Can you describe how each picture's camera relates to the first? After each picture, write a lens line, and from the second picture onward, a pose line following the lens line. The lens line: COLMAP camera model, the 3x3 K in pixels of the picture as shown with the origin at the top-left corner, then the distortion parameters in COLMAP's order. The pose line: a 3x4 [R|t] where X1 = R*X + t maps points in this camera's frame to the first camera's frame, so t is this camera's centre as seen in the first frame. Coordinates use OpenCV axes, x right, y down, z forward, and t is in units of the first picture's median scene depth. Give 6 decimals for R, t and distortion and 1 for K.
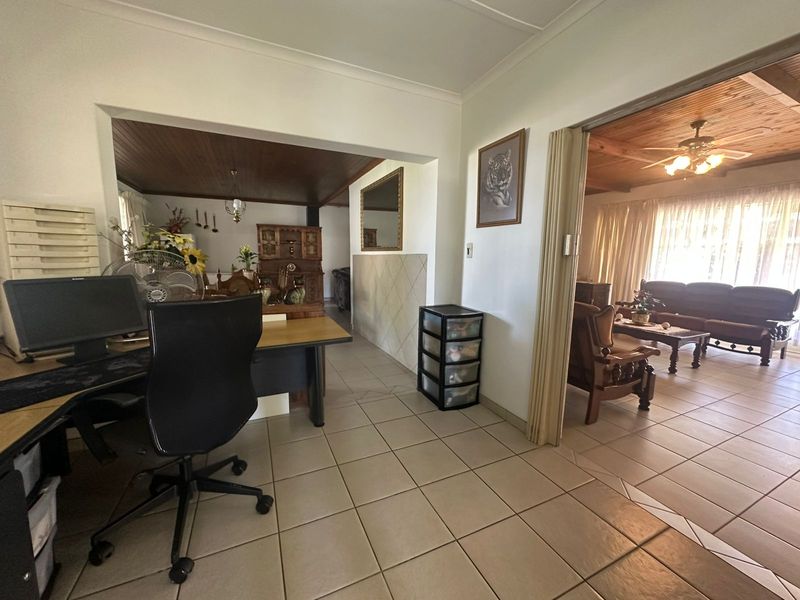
lens RADIAL K [[319.7, 0, 401.5], [0, 319.7, 300.9], [0, 0, 1]] dist [-0.009537, 0.003590]
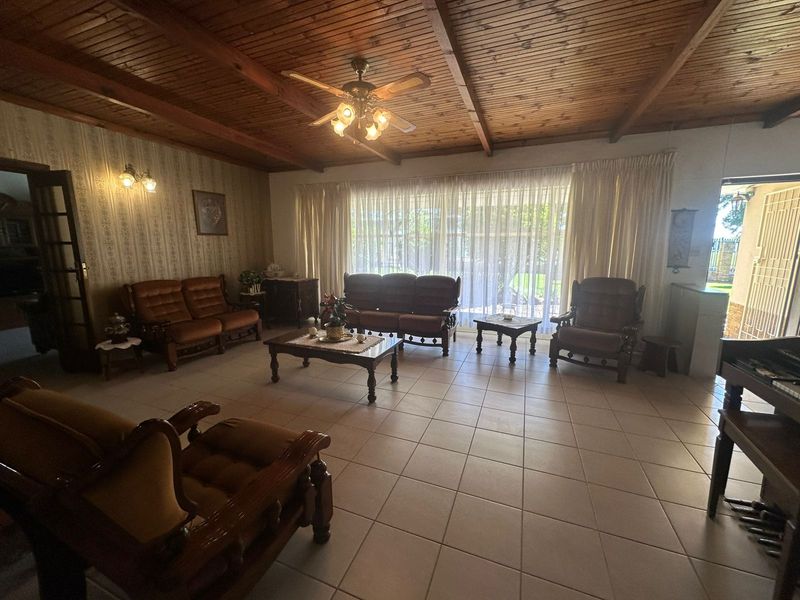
lens RADIAL K [[319.7, 0, 401.5], [0, 319.7, 300.9], [0, 0, 1]] dist [-0.009537, 0.003590]
pose [[0.726552, -0.126483, 0.675370, 0.346876], [0.101400, 0.991887, 0.076675, -0.057056], [-0.679589, 0.012774, 0.733482, 0.320413]]
